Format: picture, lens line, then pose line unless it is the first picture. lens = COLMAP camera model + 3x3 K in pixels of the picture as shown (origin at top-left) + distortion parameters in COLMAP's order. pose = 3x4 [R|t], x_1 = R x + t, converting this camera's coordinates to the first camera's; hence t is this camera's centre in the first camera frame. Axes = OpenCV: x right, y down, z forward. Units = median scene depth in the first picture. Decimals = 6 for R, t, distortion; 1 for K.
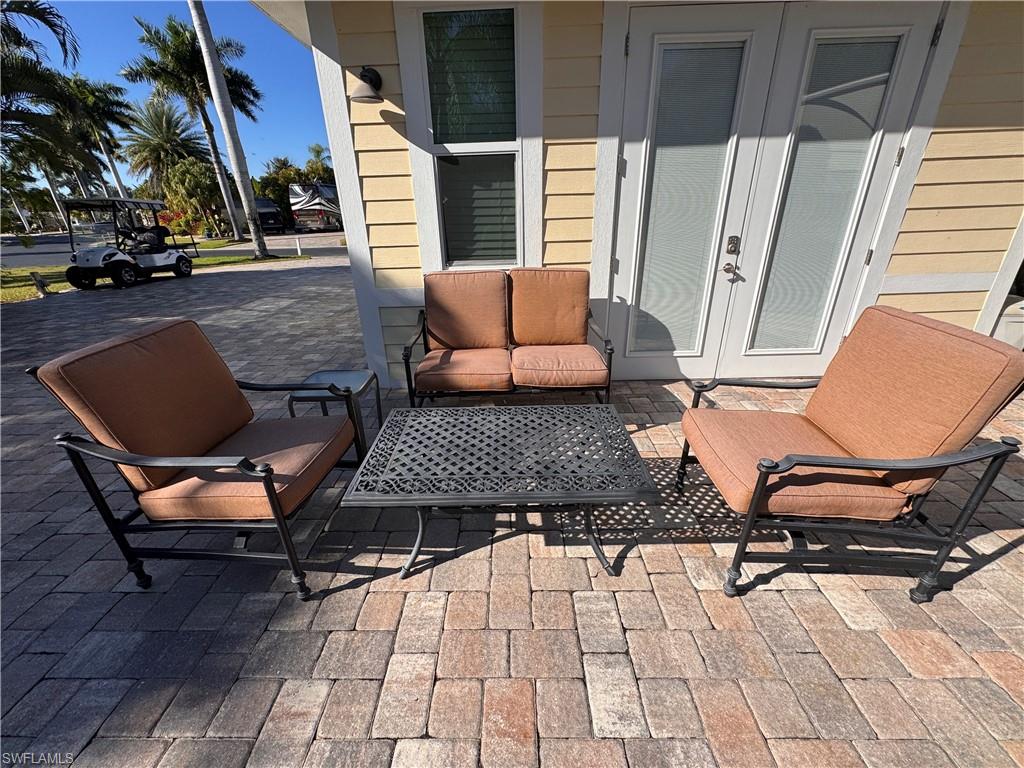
lens RADIAL K [[408.9, 0, 509.4], [0, 408.9, 384.4], [0, 0, 1]] dist [-0.002064, 0.000034]
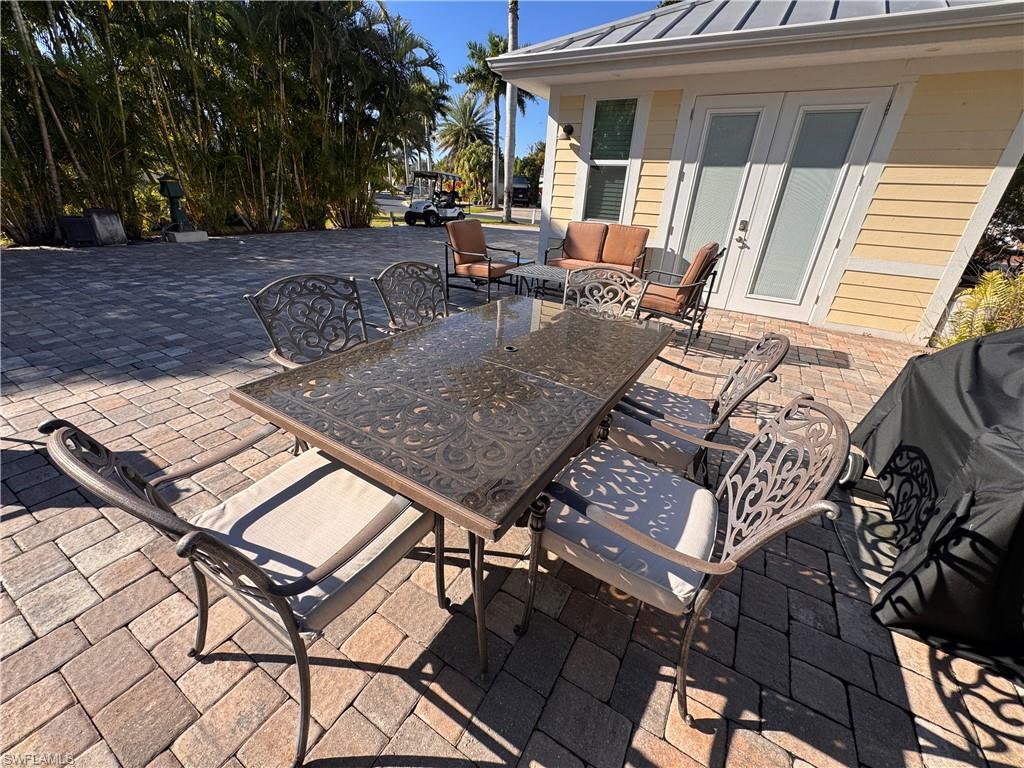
lens RADIAL K [[408.9, 0, 509.4], [0, 408.9, 384.4], [0, 0, 1]] dist [-0.002064, 0.000034]
pose [[0.861992, 0.276845, -0.424650, 0.102625], [-0.263629, 0.960328, 0.090936, 0.066826], [0.432978, 0.033564, 0.900779, -0.157497]]
